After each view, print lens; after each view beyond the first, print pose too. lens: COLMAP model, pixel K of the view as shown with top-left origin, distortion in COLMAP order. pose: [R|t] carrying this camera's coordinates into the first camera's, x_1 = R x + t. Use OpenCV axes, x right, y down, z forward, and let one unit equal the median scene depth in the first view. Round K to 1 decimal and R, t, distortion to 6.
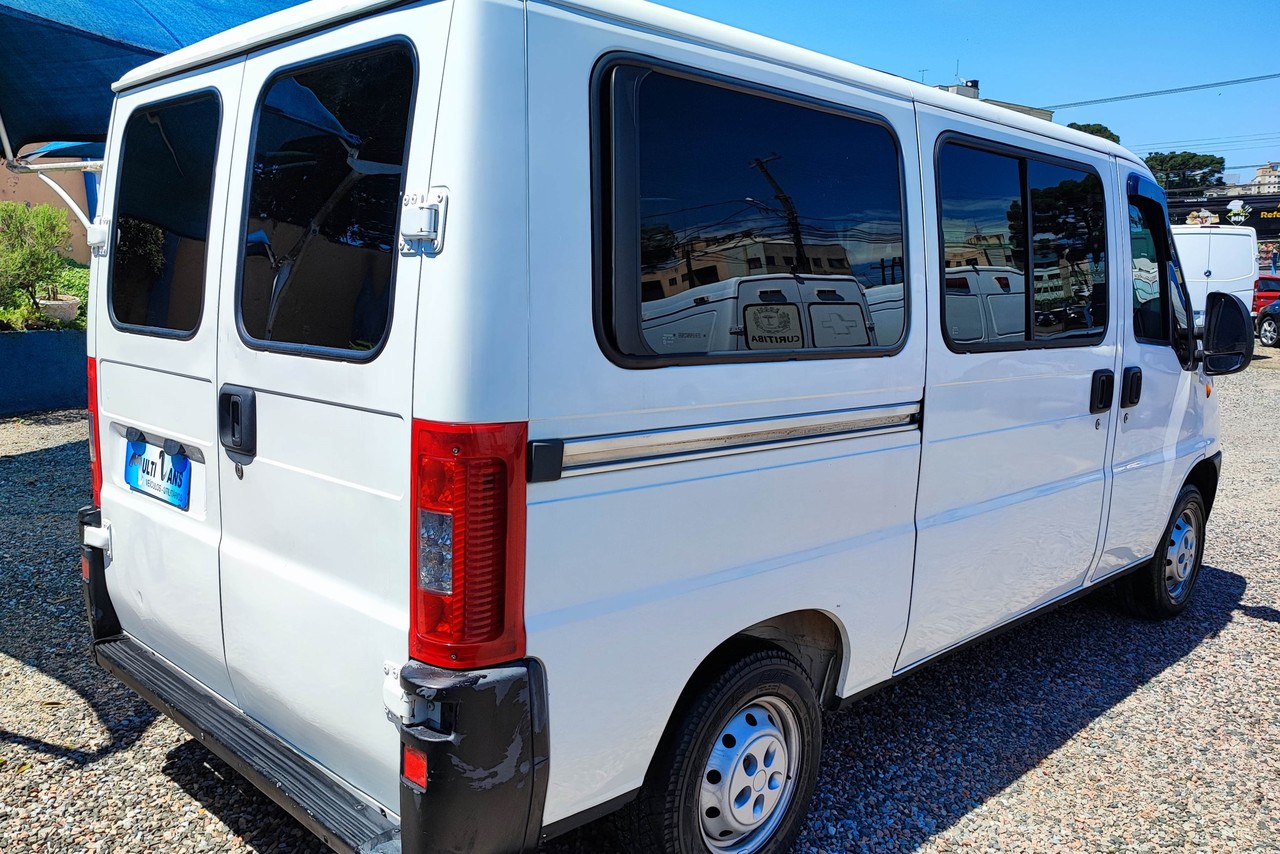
lens RADIAL K [[1047.9, 0, 637.9], [0, 1047.9, 406.5], [0, 0, 1]] dist [0.003848, 0.001033]
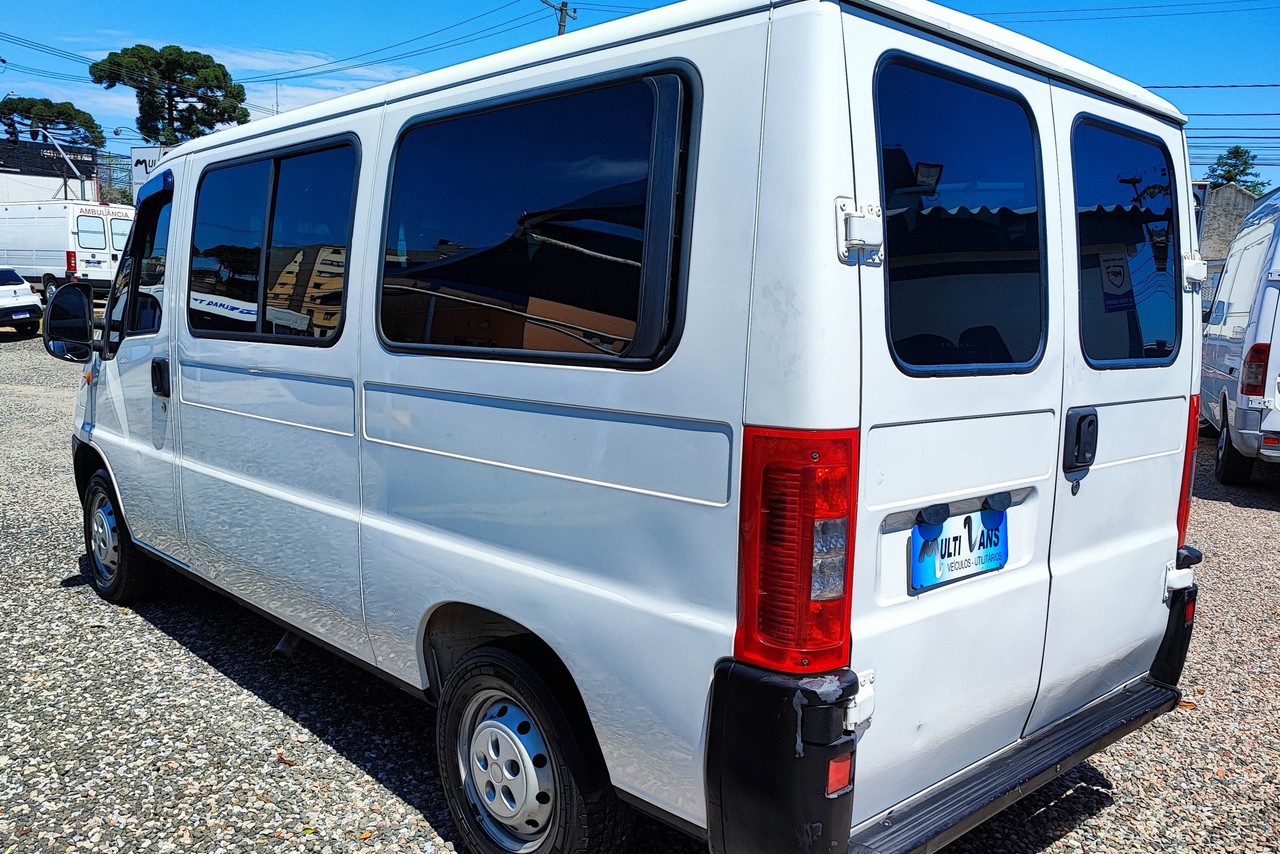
lens RADIAL K [[1059.3, 0, 675.4], [0, 1059.3, 431.7], [0, 0, 1]] dist [0.017223, 0.001952]
pose [[0.007516, -0.137234, 0.990510, -1.476813], [0.088223, 0.986766, 0.136046, -0.179998], [-0.996072, 0.086363, 0.019523, 1.416568]]
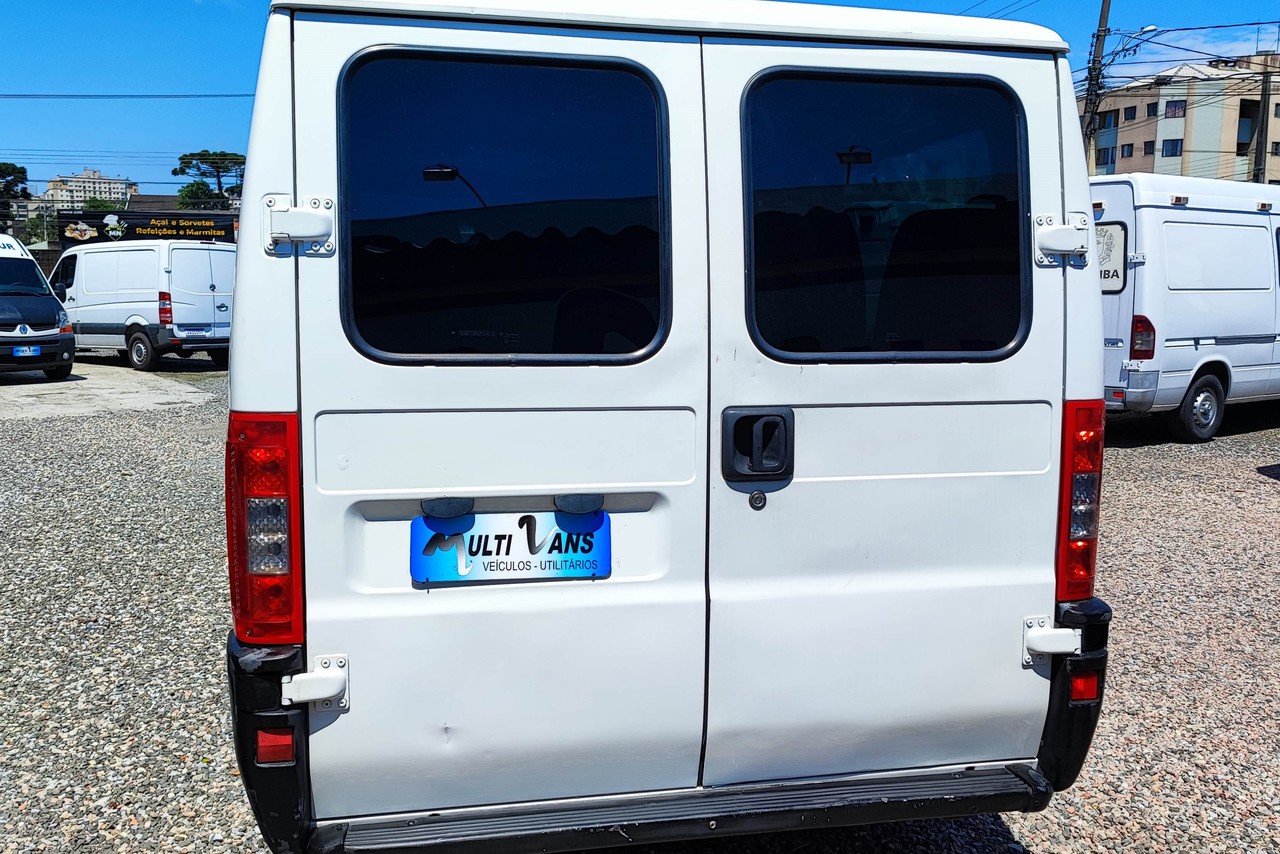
lens RADIAL K [[1077.3, 0, 639.2], [0, 1077.3, 386.6], [0, 0, 1]] dist [0.043973, 0.000206]
pose [[0.534635, -0.077725, 0.841501, -1.247093], [0.107582, 0.993920, 0.023453, -0.070711], [-0.838207, 0.077992, 0.539746, 0.594747]]
